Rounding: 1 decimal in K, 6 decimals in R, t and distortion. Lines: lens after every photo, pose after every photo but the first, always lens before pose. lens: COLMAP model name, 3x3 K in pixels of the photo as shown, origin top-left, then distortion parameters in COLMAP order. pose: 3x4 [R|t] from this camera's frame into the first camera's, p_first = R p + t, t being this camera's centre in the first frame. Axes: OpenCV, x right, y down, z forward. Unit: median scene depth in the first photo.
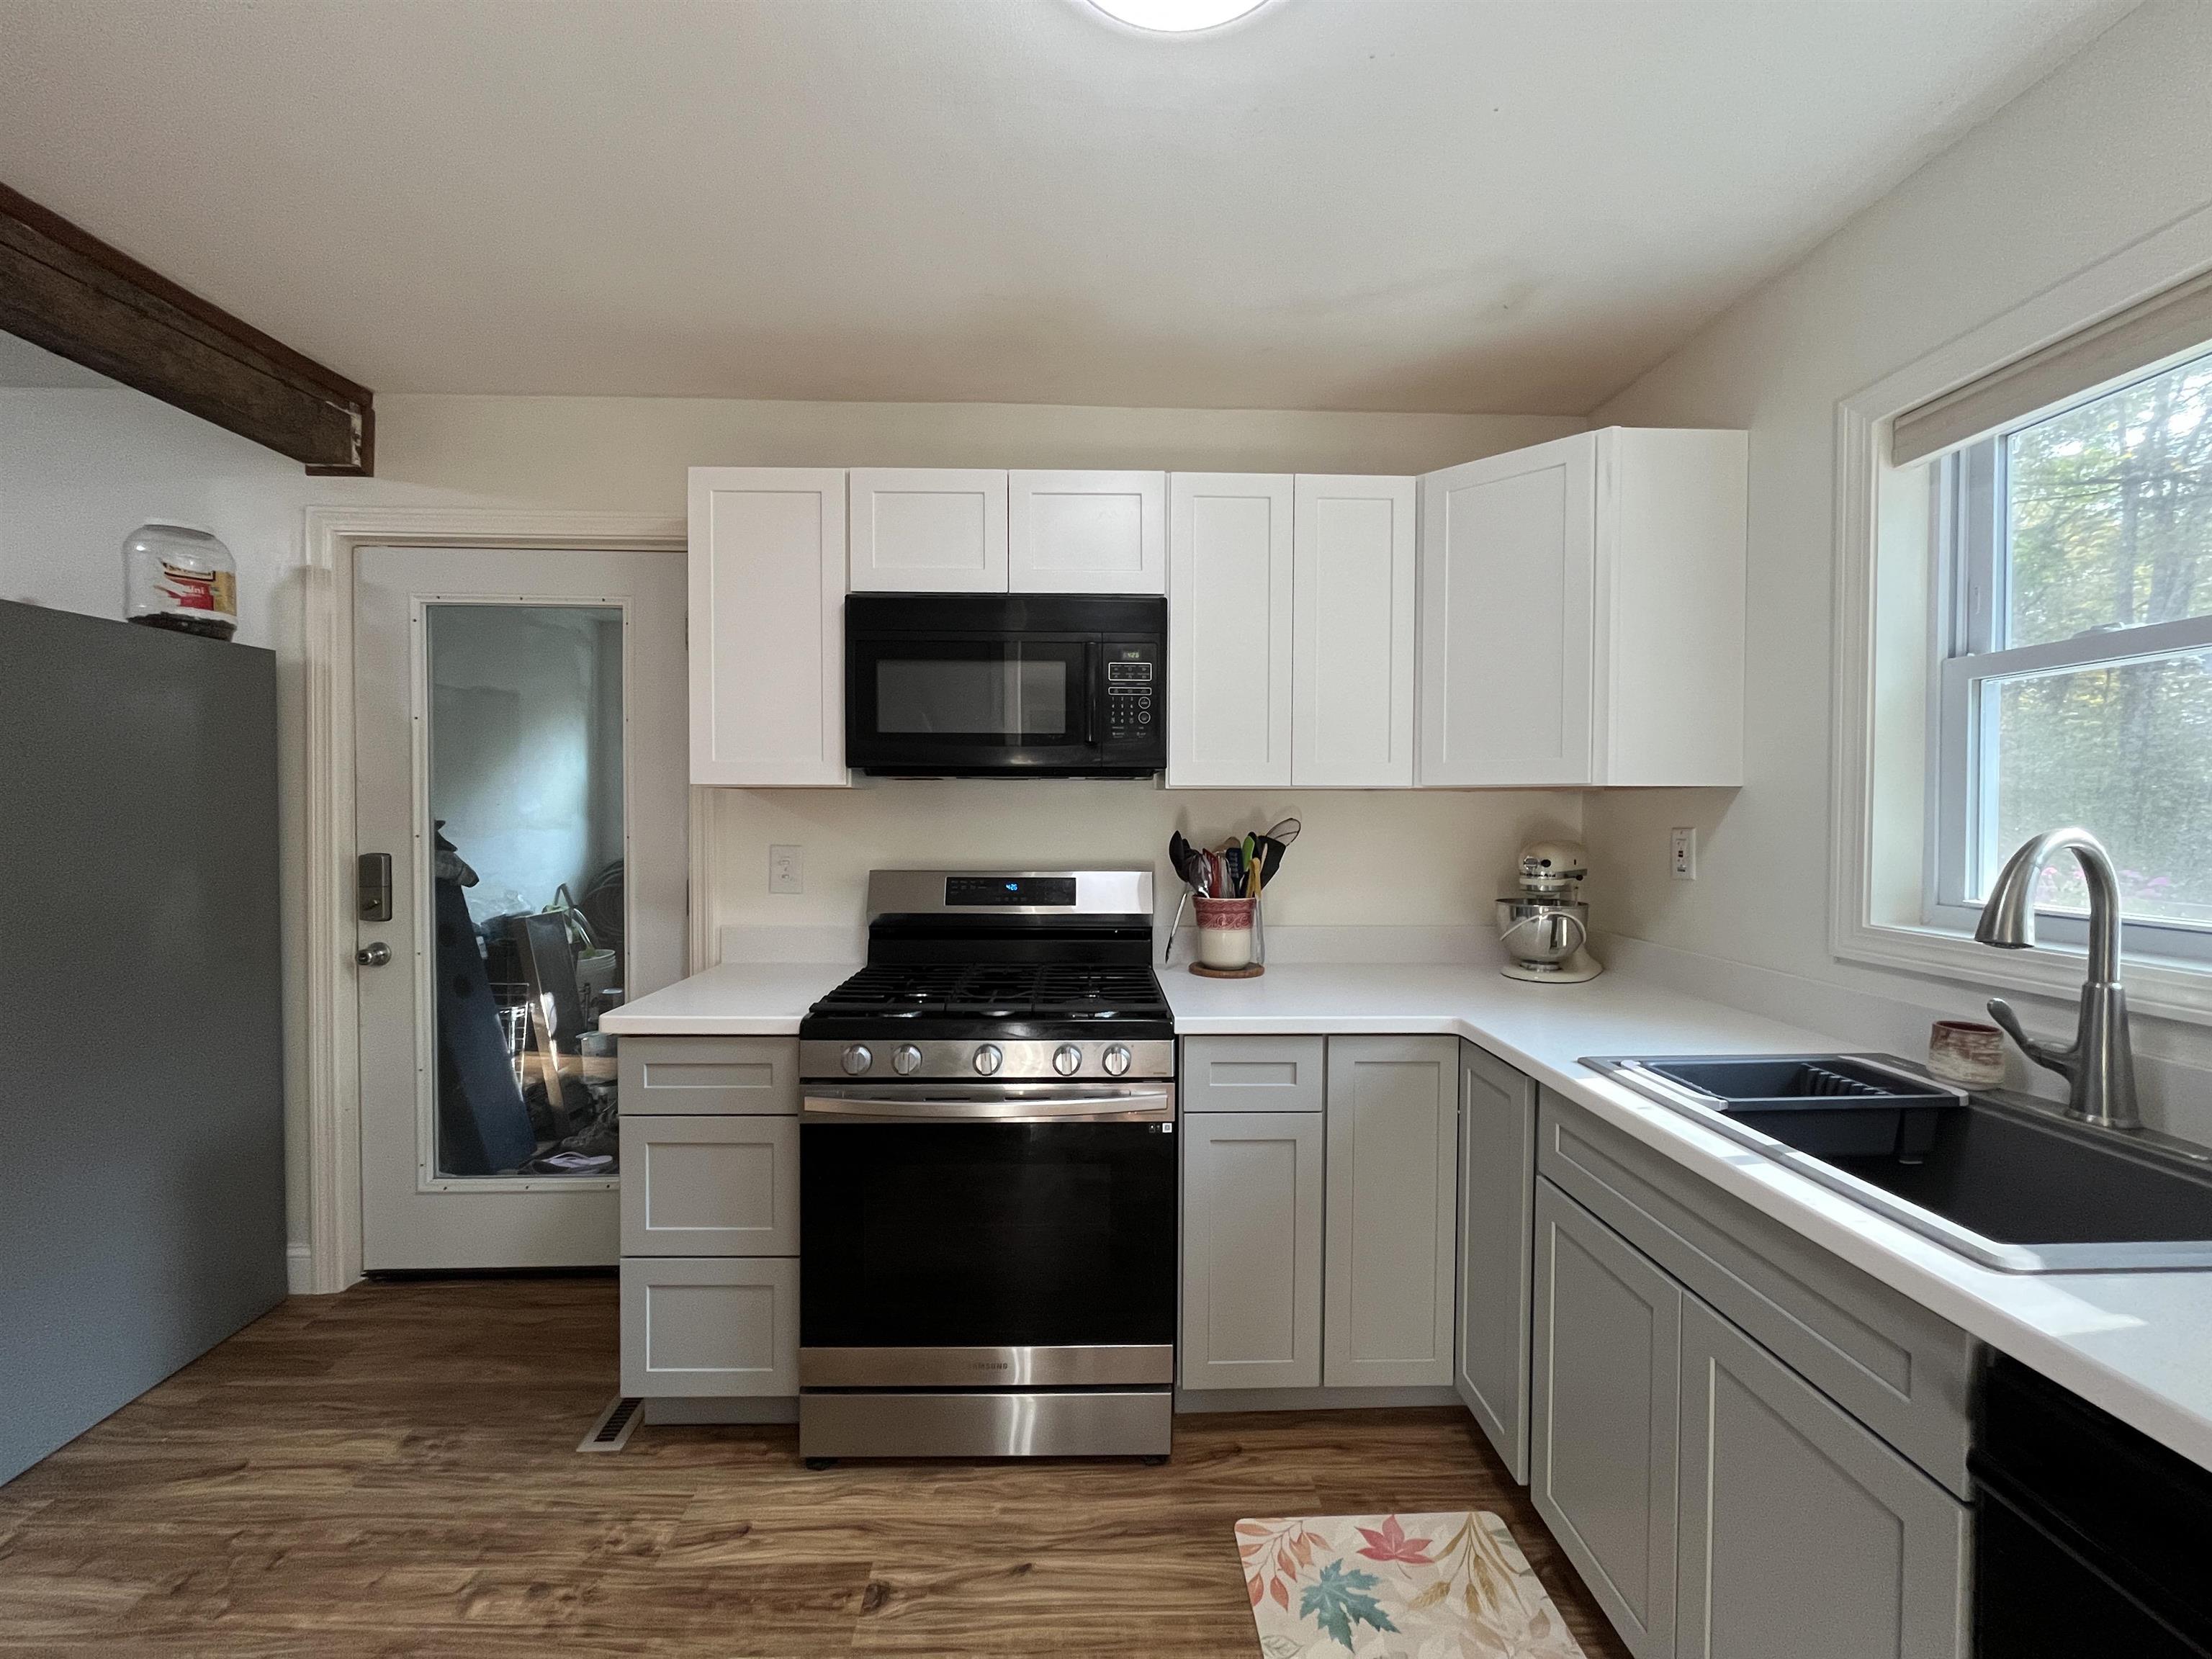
lens RADIAL K [[891.4, 0, 1108.3], [0, 891.4, 830.2], [0, 0, 1]] dist [-0.002235, -0.000011]
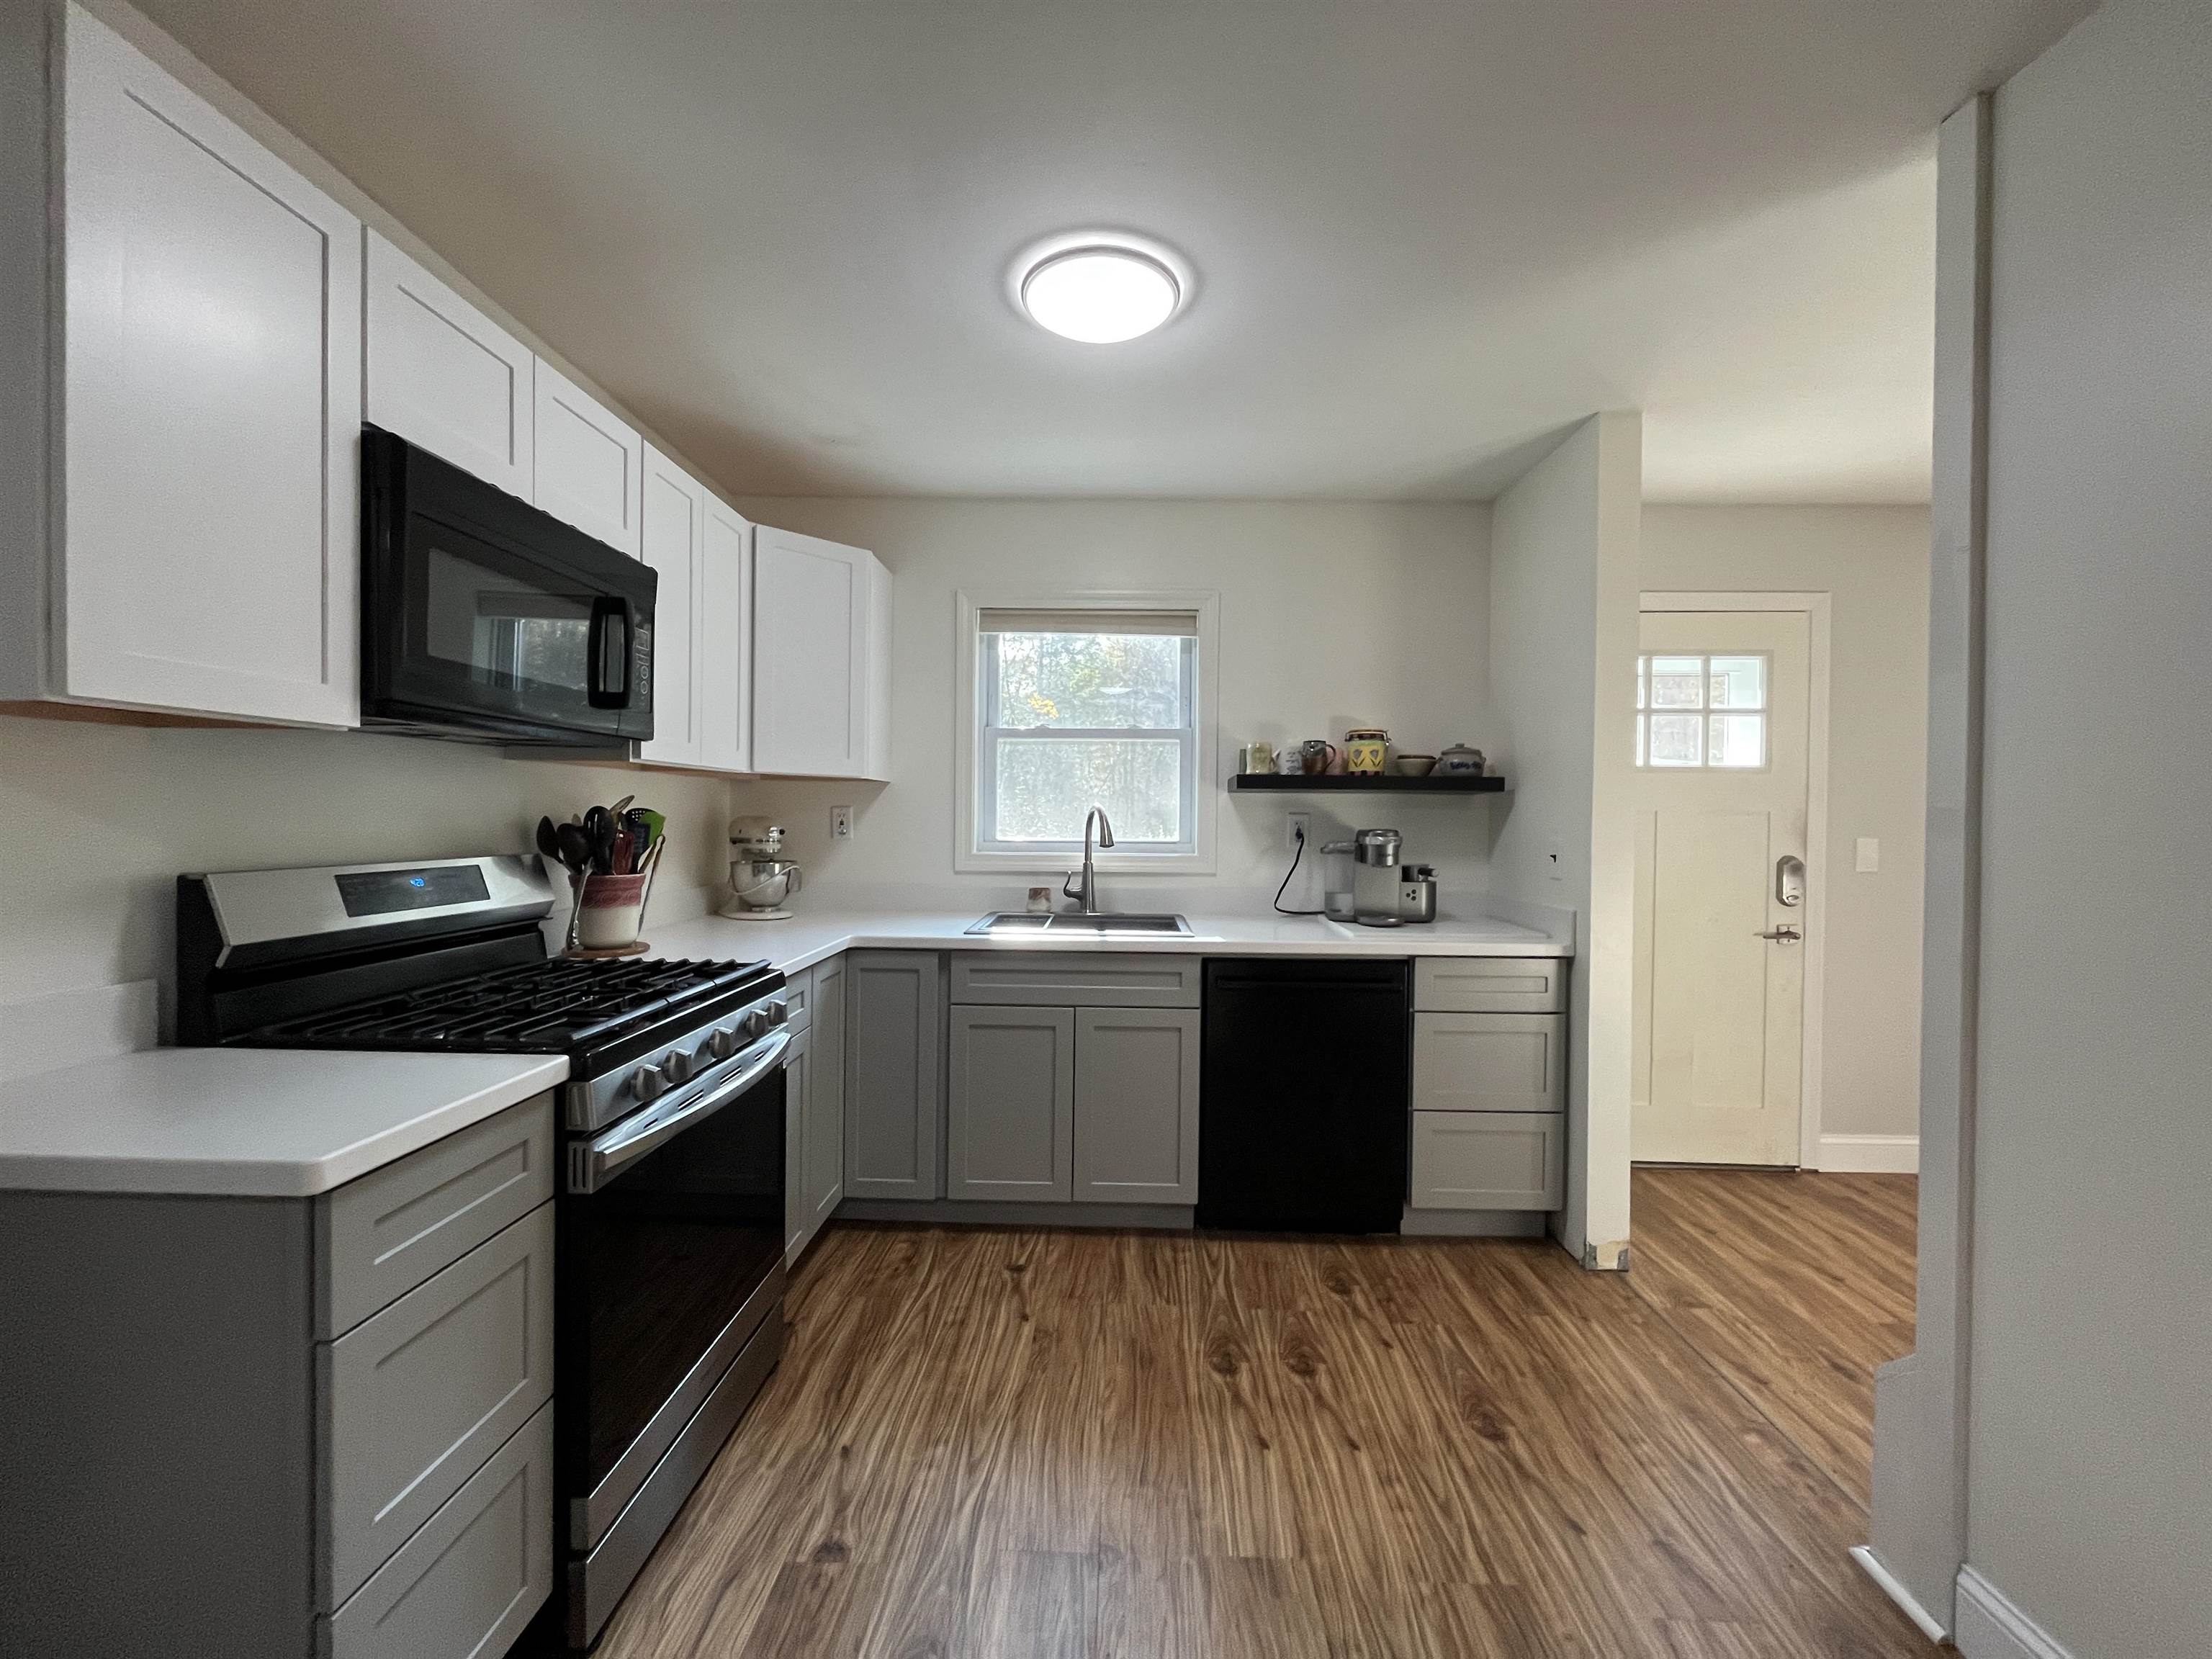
lens RADIAL K [[891.4, 0, 1101.8], [0, 891.4, 826.6], [0, 0, 1]] dist [-0.002235, -0.000011]
pose [[0.055052, -0.015173, 0.998368, -1.015496], [0.006662, 0.999868, 0.014829, 0.014160], [-0.998461, 0.005835, 0.055146, 0.512072]]
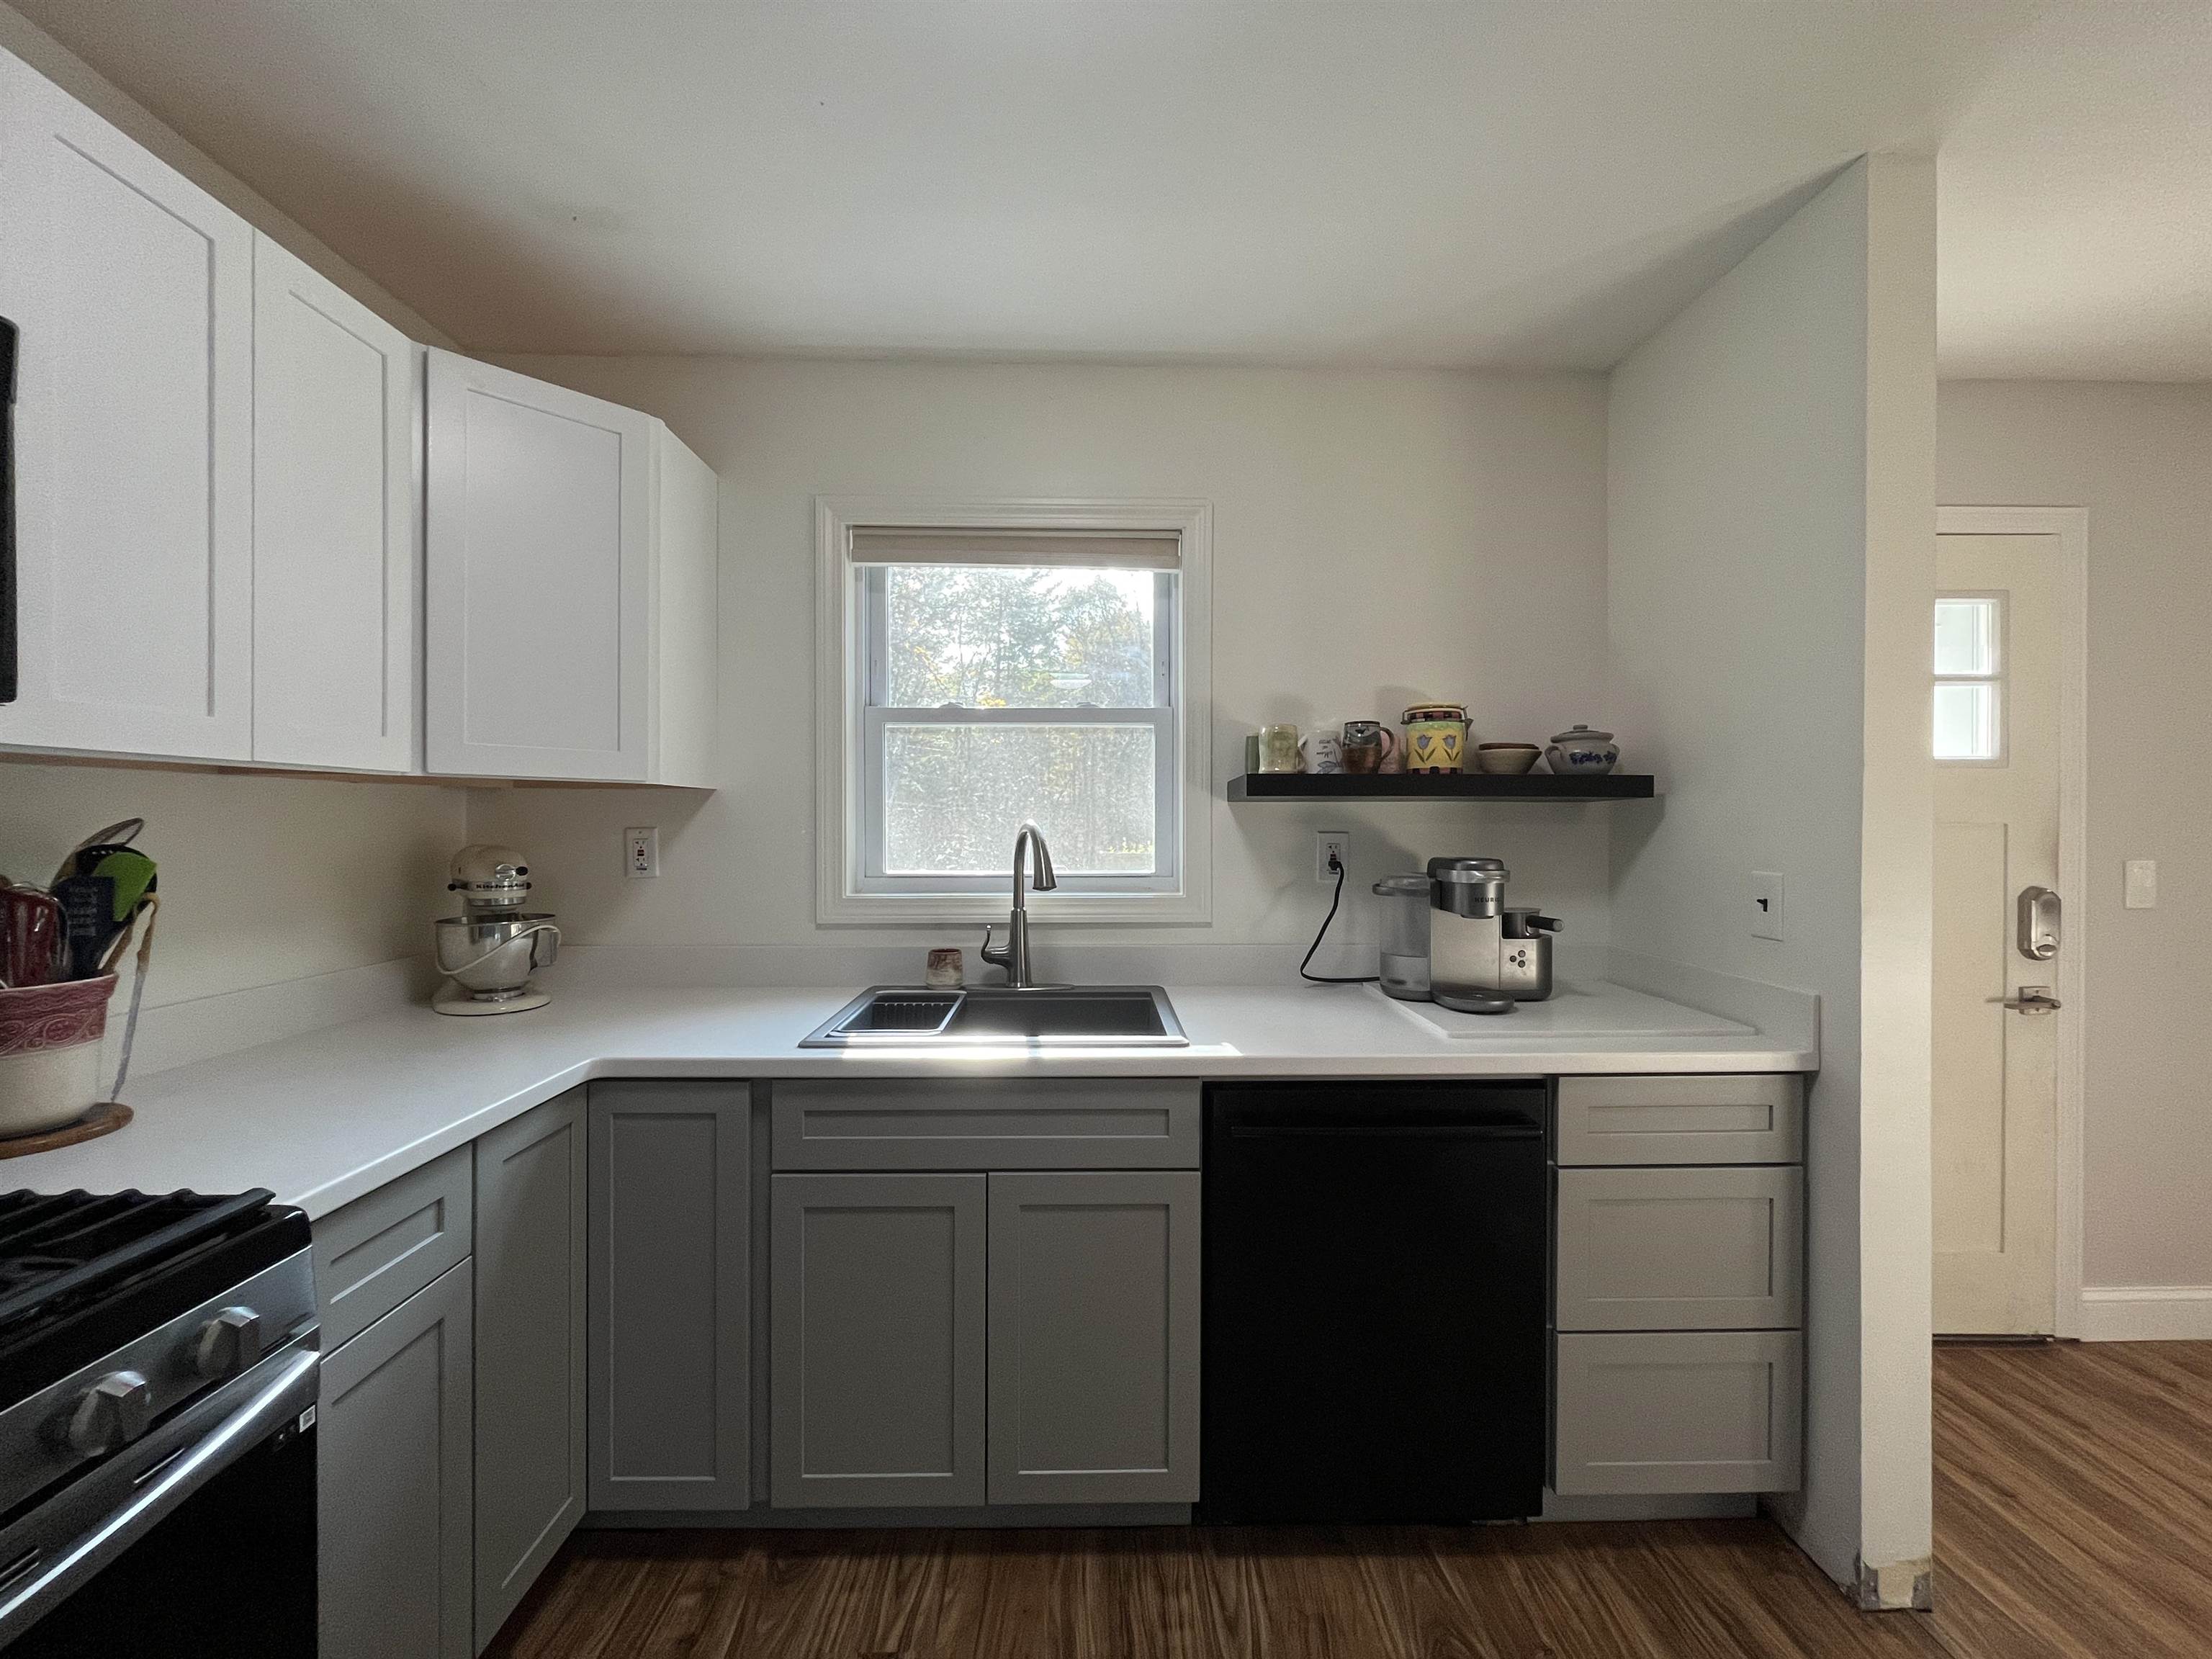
lens RADIAL K [[891.4, 0, 1106.3], [0, 891.4, 822.8], [0, 0, 1]] dist [-0.002235, -0.000011]
pose [[0.006450, -0.004917, 0.999967, -0.429003], [0.015771, 0.999864, 0.004815, -0.005143], [-0.999855, 0.015740, 0.006527, 0.513686]]
